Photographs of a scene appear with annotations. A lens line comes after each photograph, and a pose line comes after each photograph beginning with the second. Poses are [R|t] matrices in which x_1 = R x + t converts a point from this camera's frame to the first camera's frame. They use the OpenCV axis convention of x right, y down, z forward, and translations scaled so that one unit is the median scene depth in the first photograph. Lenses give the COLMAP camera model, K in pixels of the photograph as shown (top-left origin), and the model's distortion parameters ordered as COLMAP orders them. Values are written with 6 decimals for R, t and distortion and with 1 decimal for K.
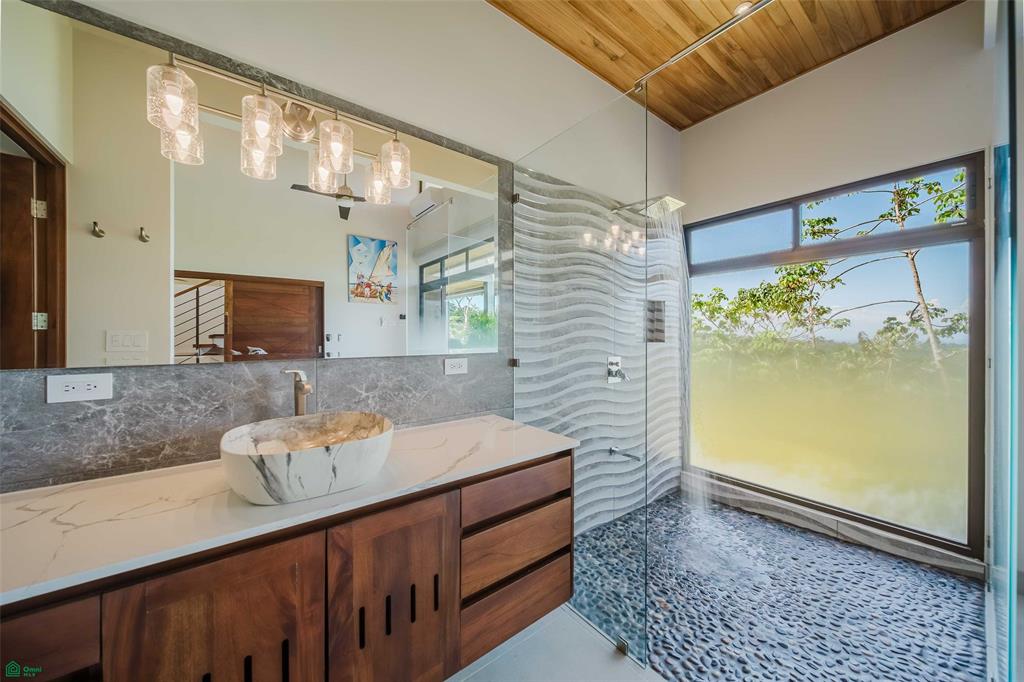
lens RADIAL K [[361.4, 0, 515.5], [0, 361.4, 342.3], [0, 0, 1]] dist [0.001501, 0.000109]
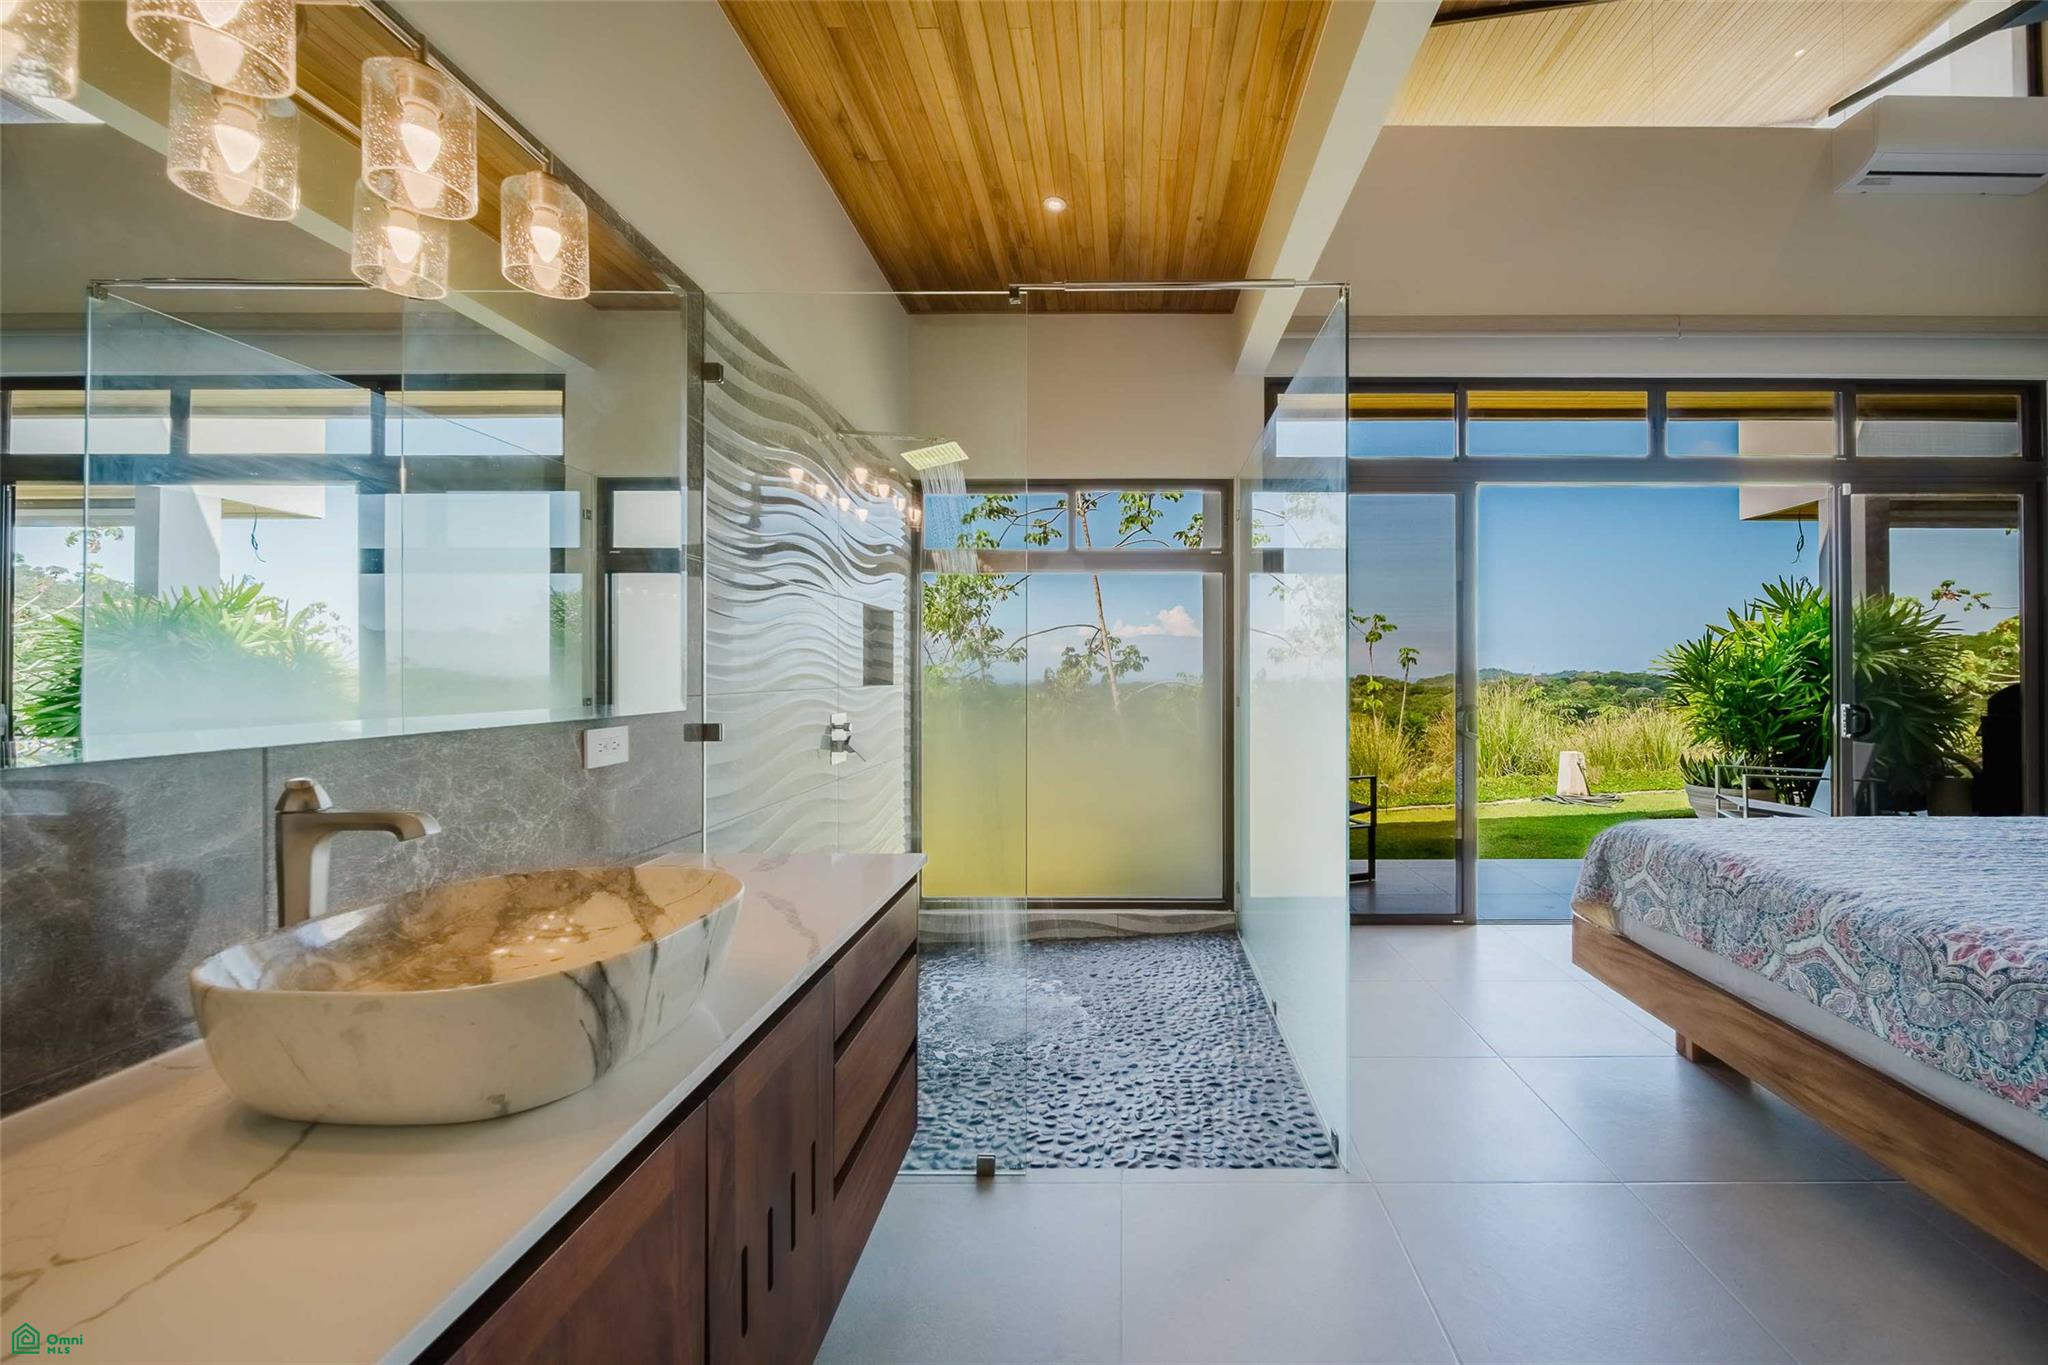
lens RADIAL K [[763.1, 0, 1118.7], [0, 763.1, 692.1], [0, 0, 1]] dist [0.011581, 0.000012]
pose [[0.616556, -0.017588, 0.787115, -0.525892], [0.011815, 0.999845, 0.013087, -0.001078], [-0.787223, 0.001231, 0.616668, -0.004968]]
